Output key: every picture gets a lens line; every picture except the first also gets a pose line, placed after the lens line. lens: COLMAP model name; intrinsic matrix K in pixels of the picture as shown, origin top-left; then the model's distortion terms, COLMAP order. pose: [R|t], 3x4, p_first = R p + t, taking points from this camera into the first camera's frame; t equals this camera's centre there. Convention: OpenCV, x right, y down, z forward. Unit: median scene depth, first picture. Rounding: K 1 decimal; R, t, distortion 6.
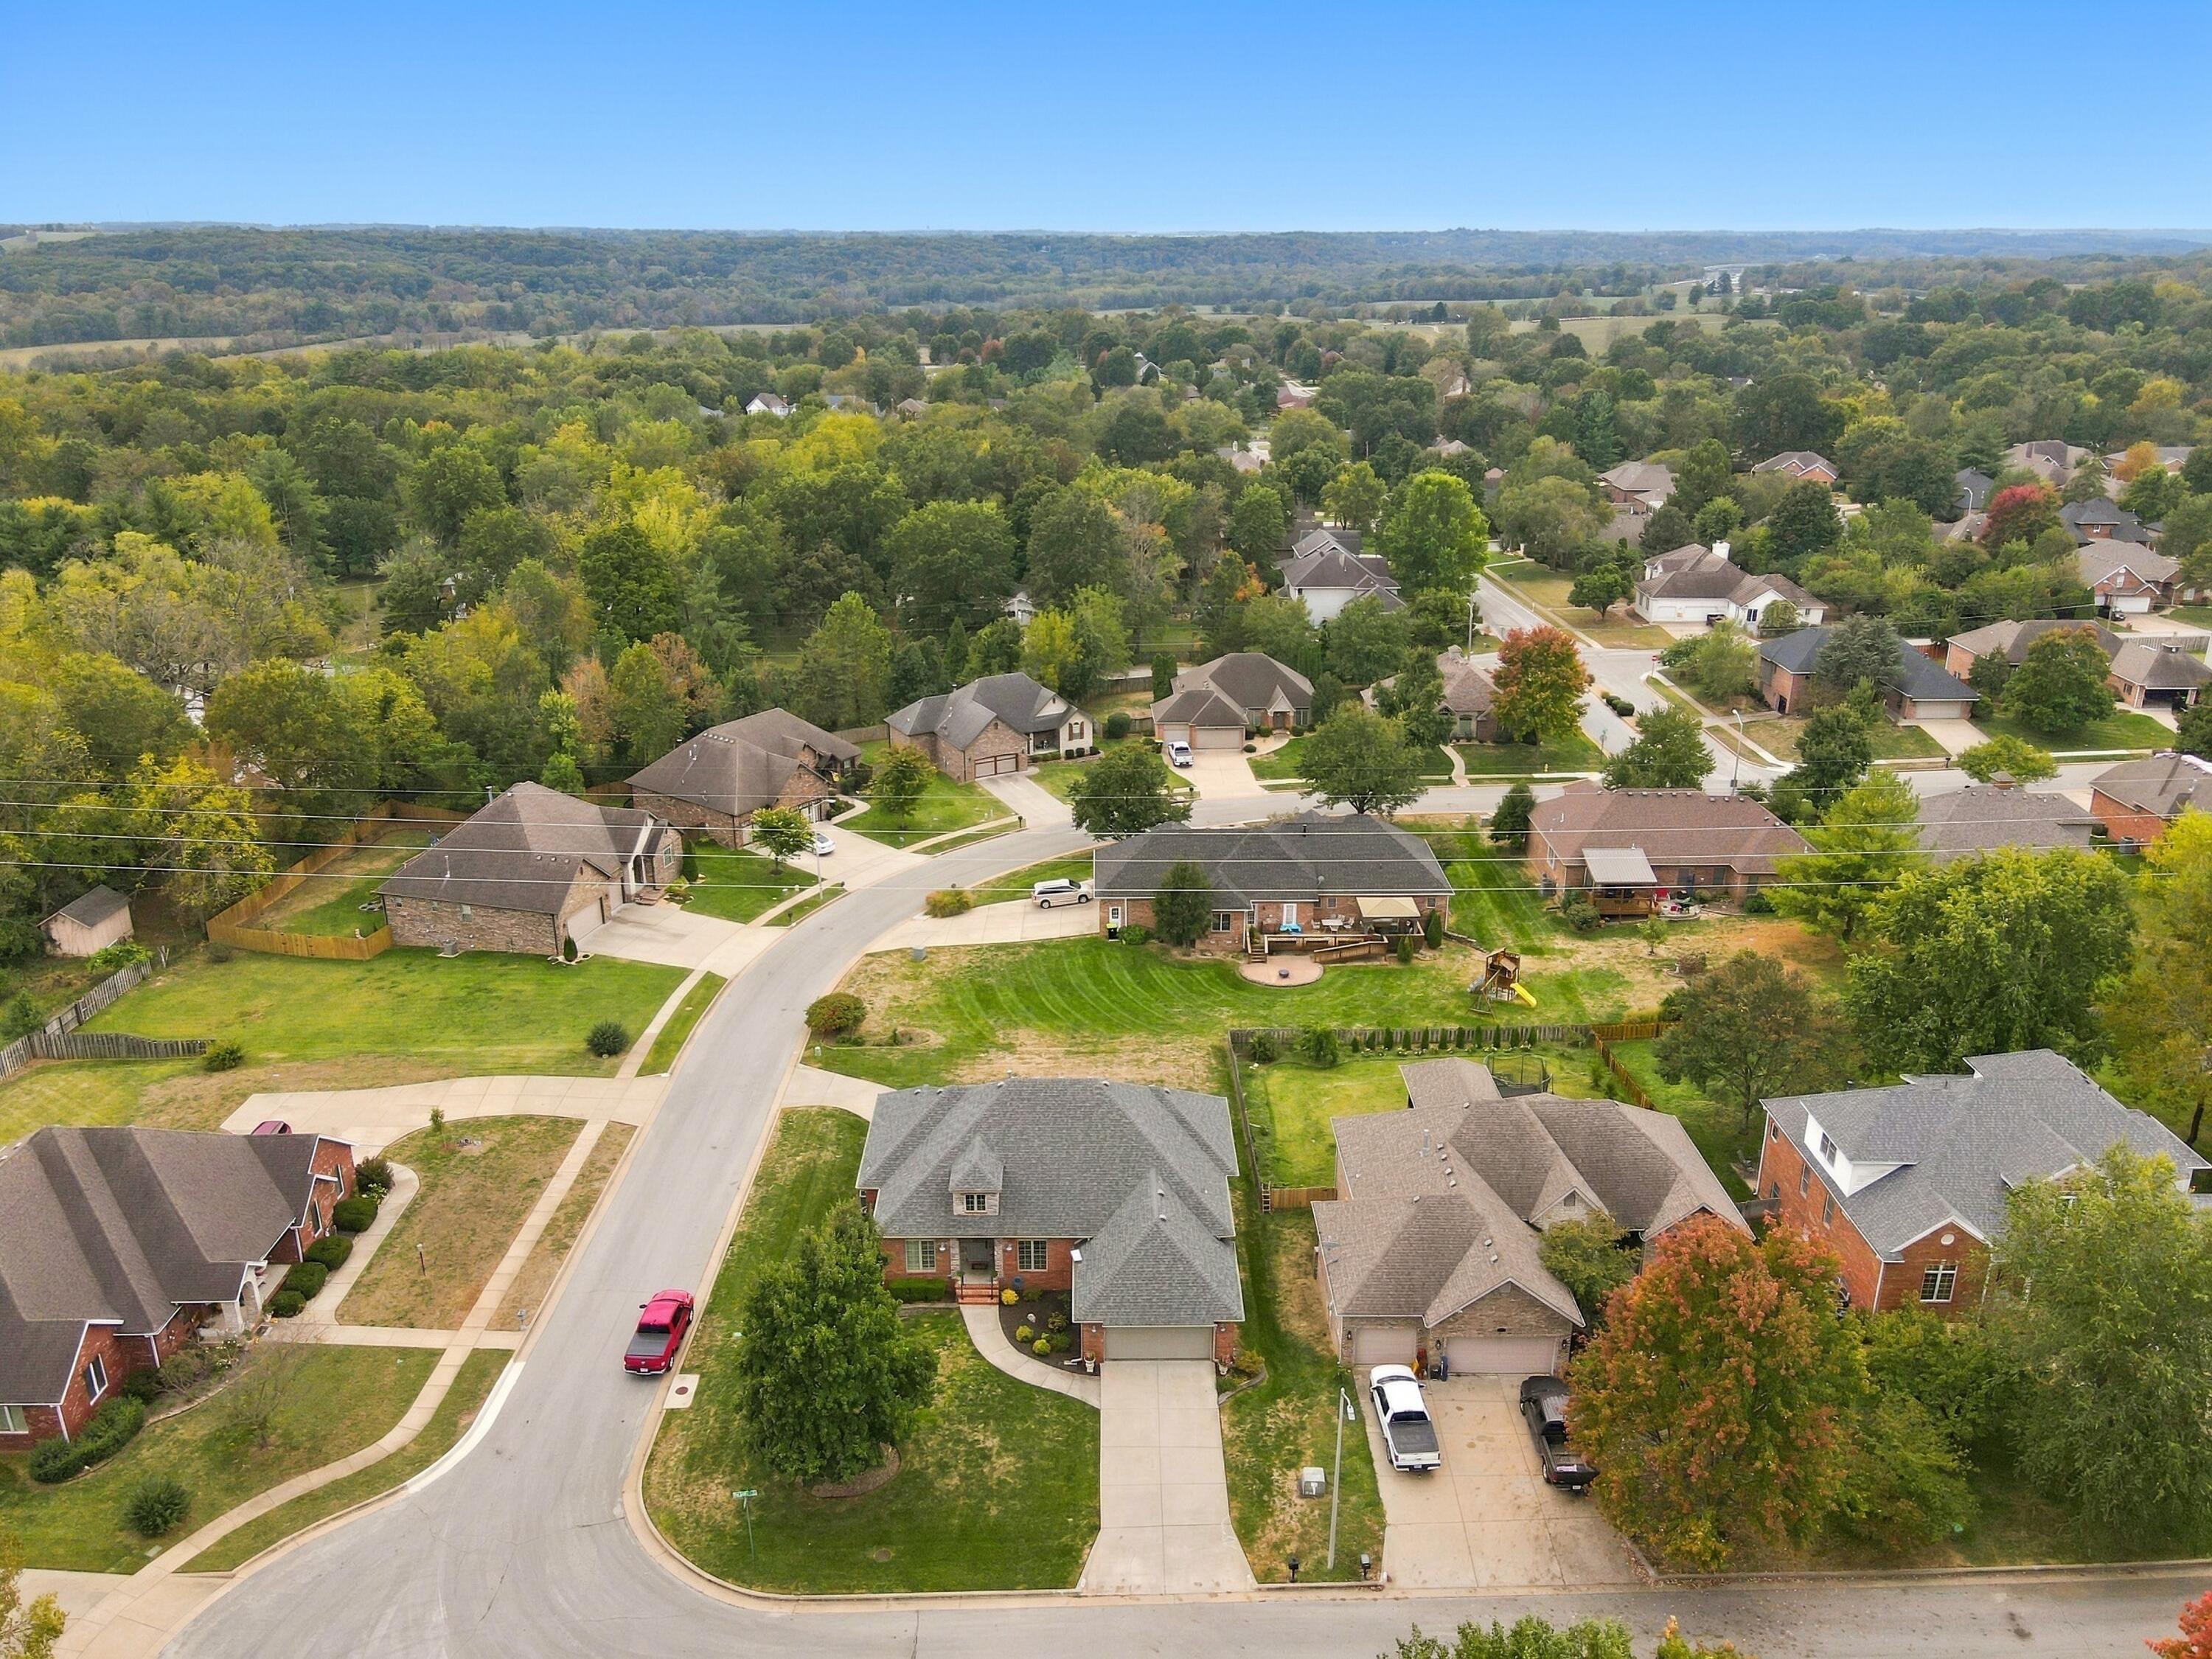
lens RADIAL K [[1619.3, 0, 1103.3], [0, 1619.3, 824.0], [0, 0, 1]] dist [0.000323, 0.028113]
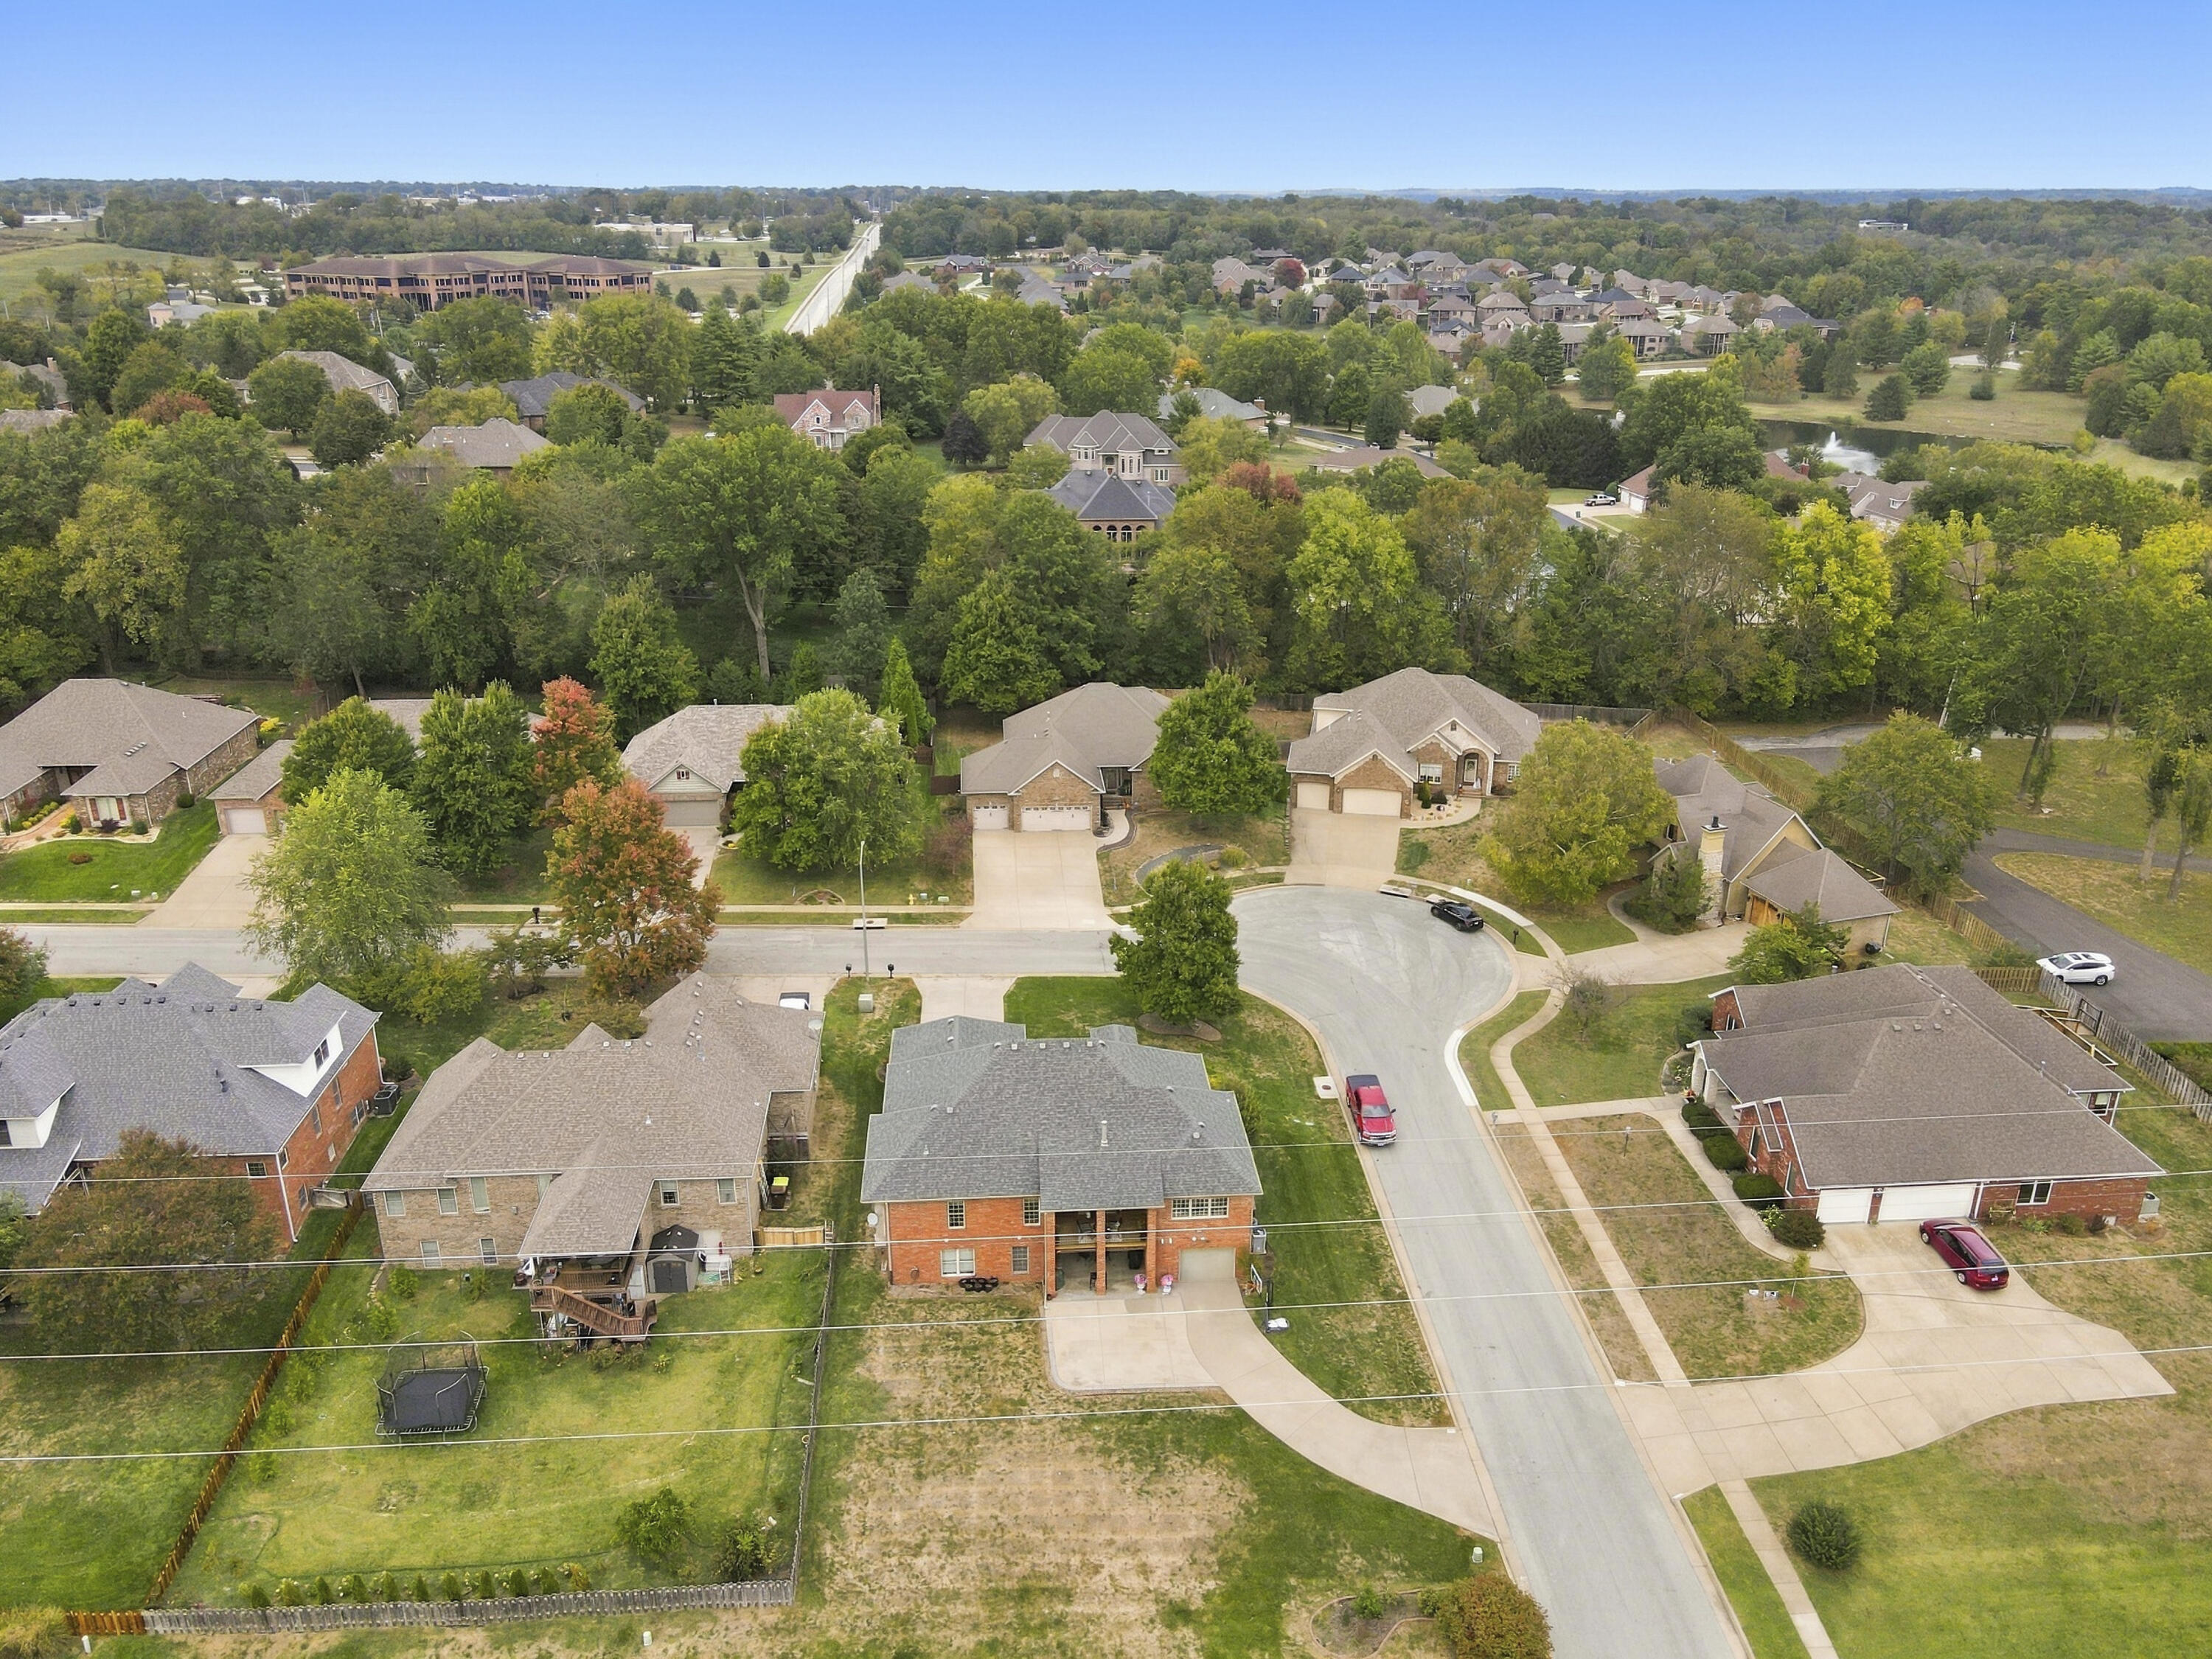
lens RADIAL K [[1618.2, 0, 1102.6], [0, 1618.2, 825.5], [0, 0, 1]] dist [0.004169, 0.020777]
pose [[-0.998149, 0.020055, -0.057406, -0.005724], [-0.023181, 0.747265, 0.664121, -0.416883], [0.056216, 0.664223, -0.745418, 1.132901]]
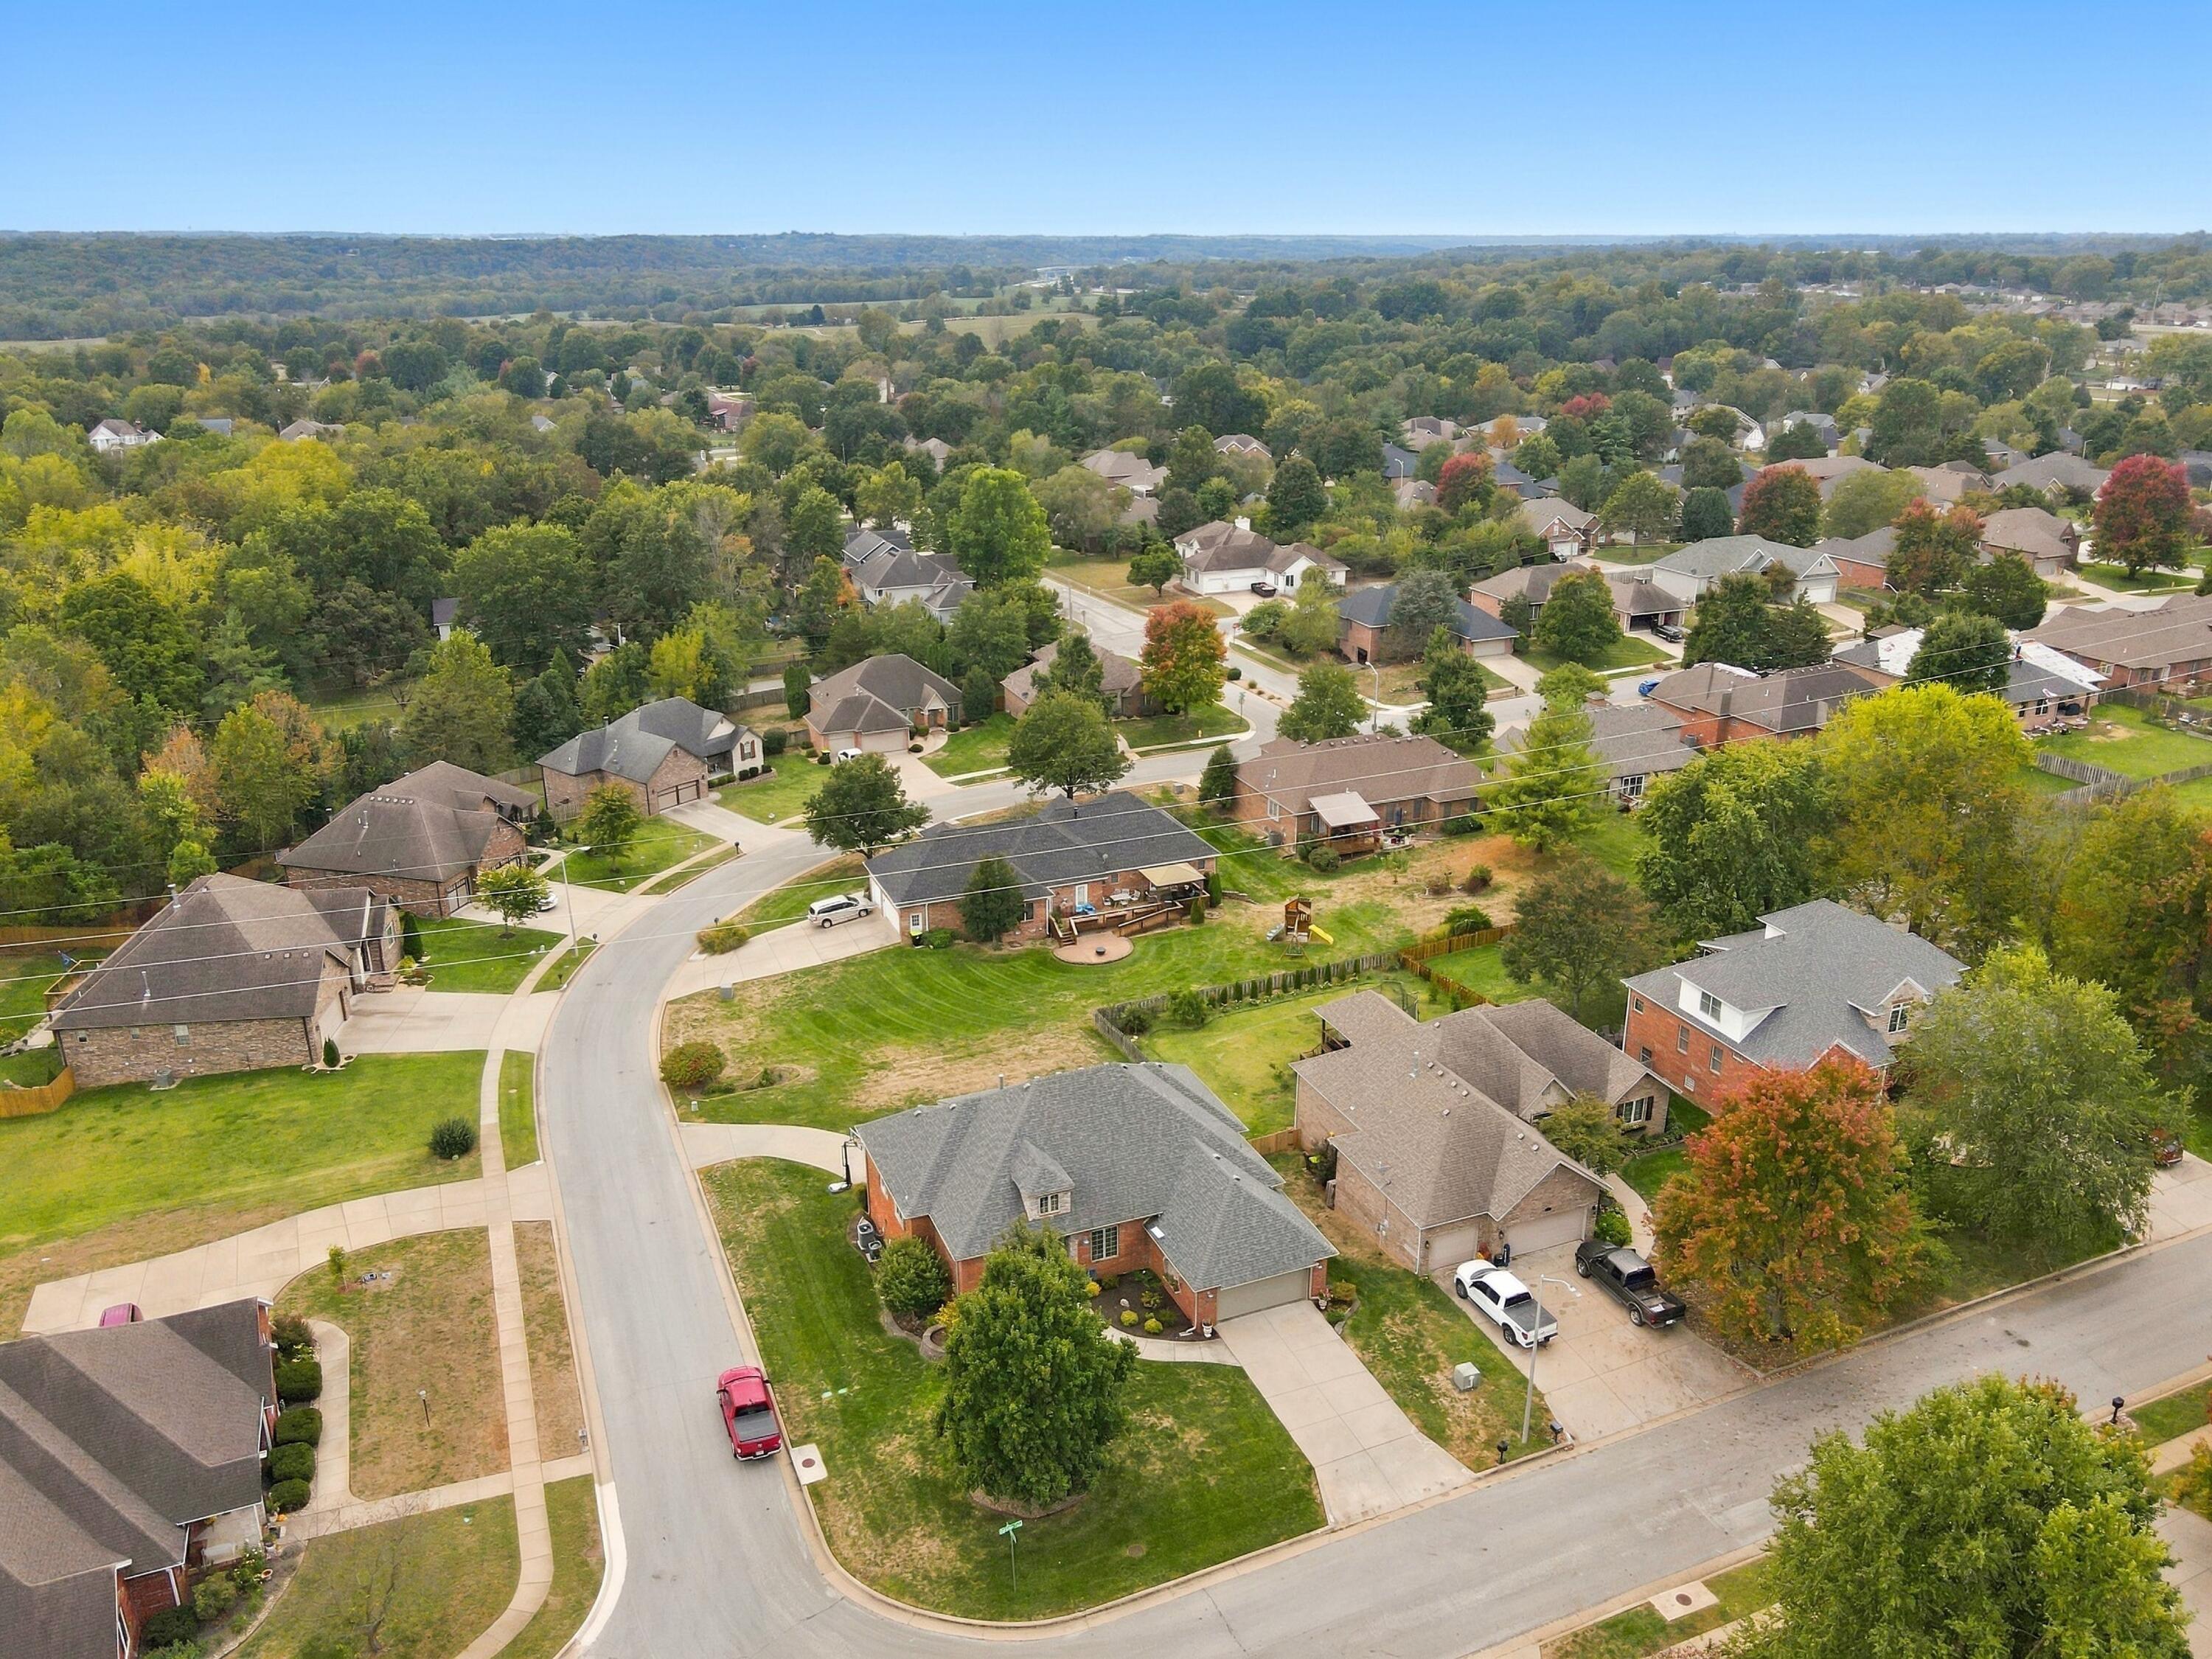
lens RADIAL K [[1619.3, 0, 1101.1], [0, 1619.3, 823.8], [0, 0, 1]] dist [0.000323, 0.028113]
pose [[0.926818, -0.129430, 0.352501, -0.240001], [0.130160, 0.991255, 0.021742, -0.010569], [-0.352232, 0.025731, 0.935559, 0.030354]]
